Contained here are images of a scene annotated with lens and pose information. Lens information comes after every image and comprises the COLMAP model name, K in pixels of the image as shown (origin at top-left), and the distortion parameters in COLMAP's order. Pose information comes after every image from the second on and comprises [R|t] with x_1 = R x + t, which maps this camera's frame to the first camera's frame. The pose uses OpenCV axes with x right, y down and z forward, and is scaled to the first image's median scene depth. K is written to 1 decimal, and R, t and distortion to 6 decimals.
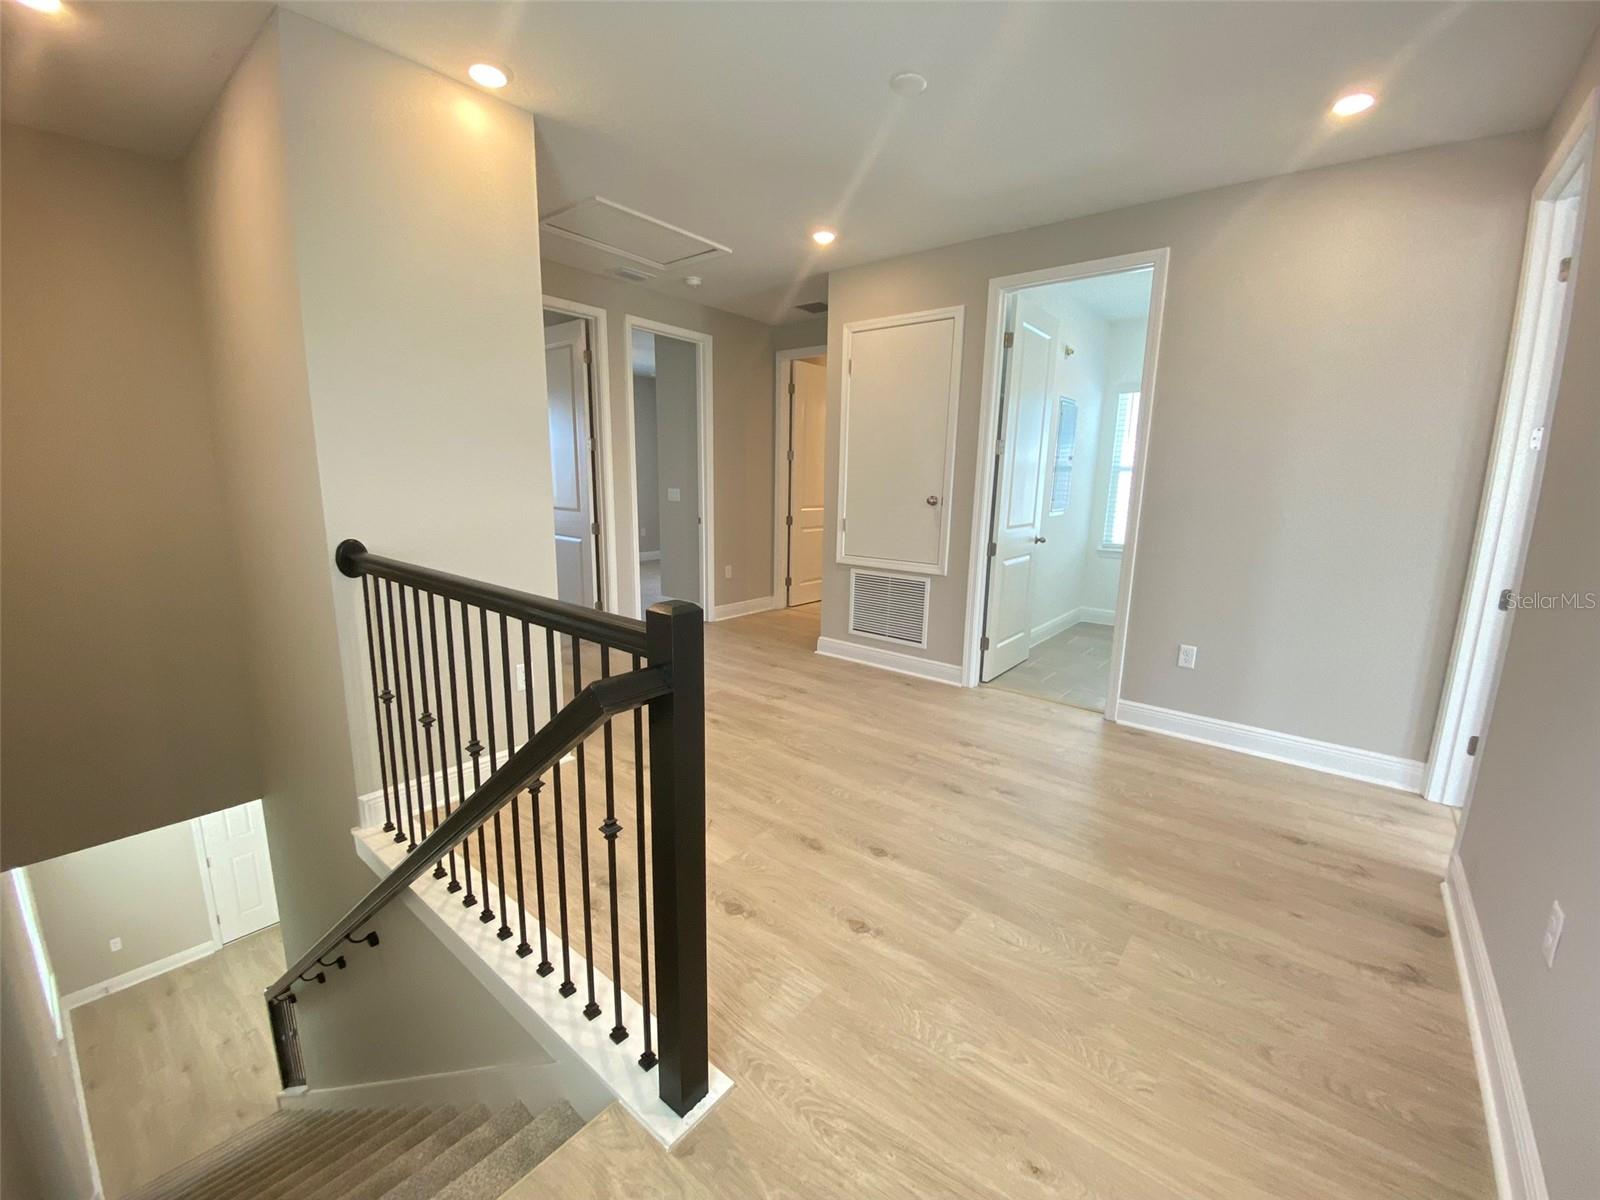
lens RADIAL K [[641.7, 0, 798.4], [0, 641.7, 597.9], [0, 0, 1]] dist [-0.008640, -0.009883]
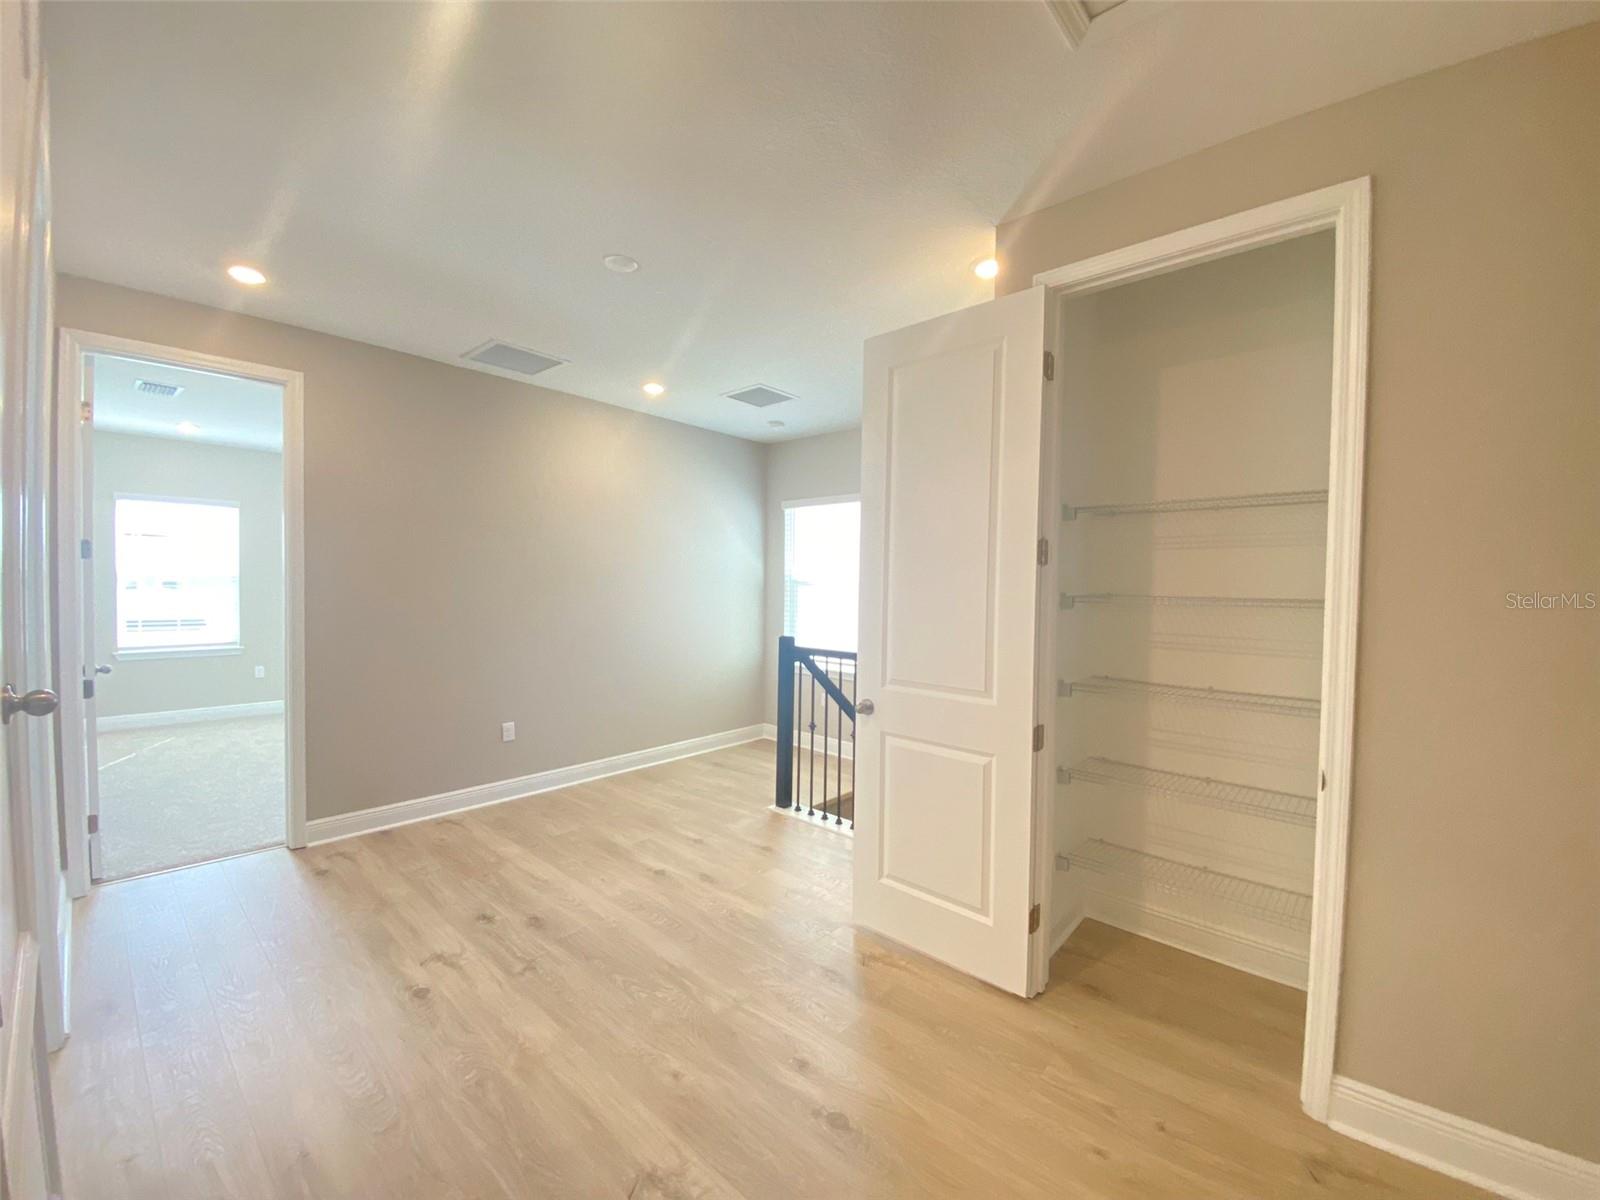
lens RADIAL K [[641.7, 0, 801.3], [0, 641.7, 602.5], [0, 0, 1]] dist [-0.008640, -0.009883]
pose [[-0.998513, -0.036045, 0.040908, -0.179363], [-0.026972, 0.978612, 0.203938, -0.384411], [-0.047384, 0.202532, -0.978129, 1.889971]]
